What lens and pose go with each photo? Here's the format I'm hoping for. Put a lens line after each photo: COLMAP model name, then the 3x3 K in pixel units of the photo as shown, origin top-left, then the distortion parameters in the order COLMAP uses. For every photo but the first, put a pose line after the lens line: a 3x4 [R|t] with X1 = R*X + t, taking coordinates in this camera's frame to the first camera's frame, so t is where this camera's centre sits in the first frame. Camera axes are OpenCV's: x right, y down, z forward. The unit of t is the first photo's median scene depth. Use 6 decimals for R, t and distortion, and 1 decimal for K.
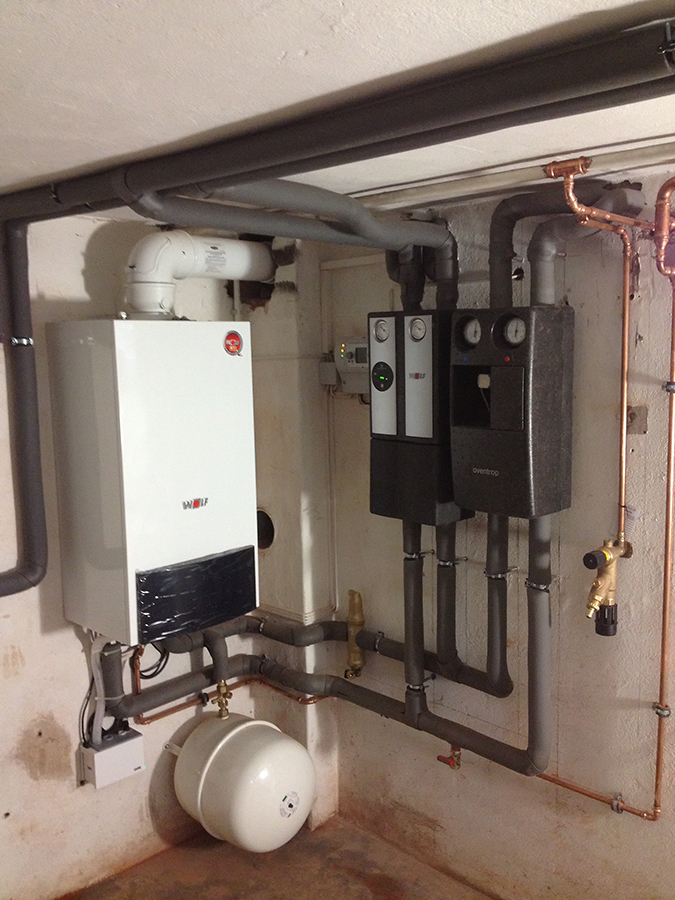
lens RADIAL K [[887.8, 0, 342.2], [0, 887.8, 452.4], [0, 0, 1]] dist [0.114654, -0.229071]
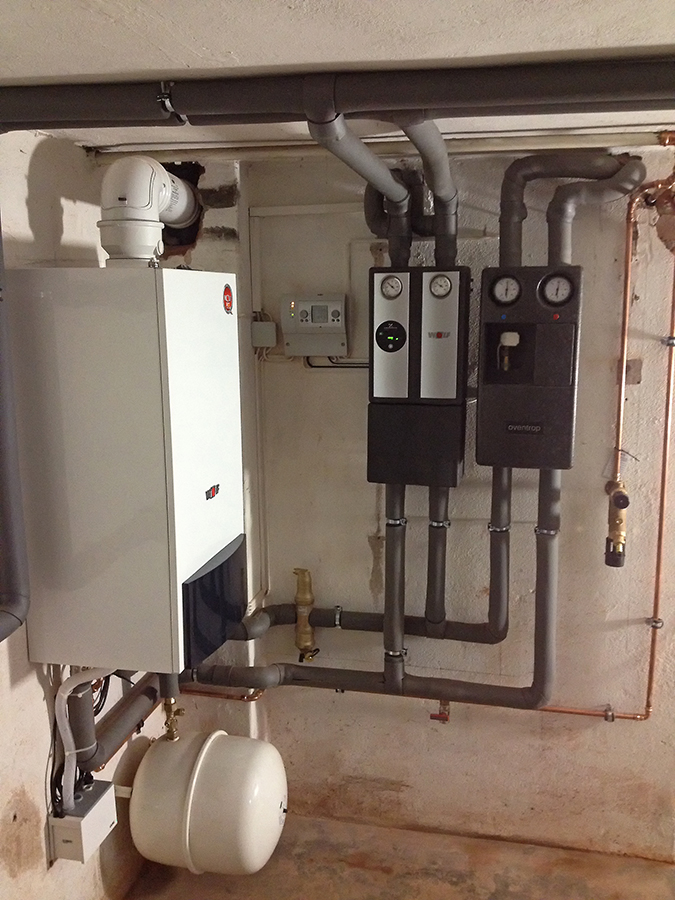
lens RADIAL K [[887.8, 0, 342.2], [0, 887.8, 452.4], [0, 0, 1]] dist [0.114654, -0.229071]
pose [[0.830718, -0.085253, 0.550127, -0.525358], [0.059983, 0.996159, 0.063797, -0.025759], [-0.553453, -0.019998, 0.832640, 0.237158]]
